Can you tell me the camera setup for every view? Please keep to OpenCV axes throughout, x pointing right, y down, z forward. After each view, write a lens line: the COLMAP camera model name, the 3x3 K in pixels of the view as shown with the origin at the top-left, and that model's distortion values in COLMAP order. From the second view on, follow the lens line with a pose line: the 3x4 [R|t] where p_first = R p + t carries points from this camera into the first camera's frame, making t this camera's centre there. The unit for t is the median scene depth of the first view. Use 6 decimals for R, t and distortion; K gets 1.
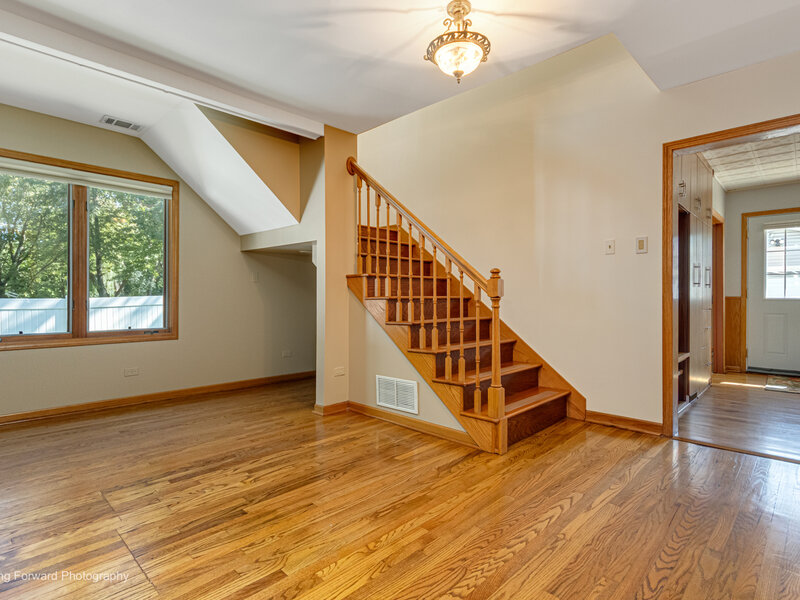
lens RADIAL K [[431.0, 0, 400.0], [0, 431.0, 300.0], [0, 0, 1]] dist [0.000684, 0.000011]
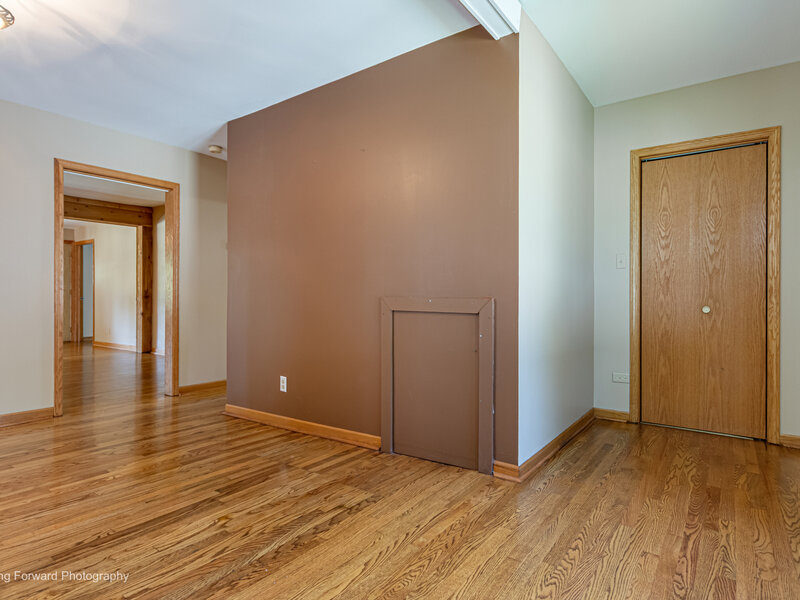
lens RADIAL K [[459.0, 0, 399.6], [0, 459.0, 291.0], [0, 0, 1]] dist [0.001562, 0.000252]
pose [[-0.988981, -0.008122, -0.147822, -0.548722], [-0.008381, 0.999964, 0.001134, -0.007432], [0.147807, 0.002361, -0.989013, 1.895141]]
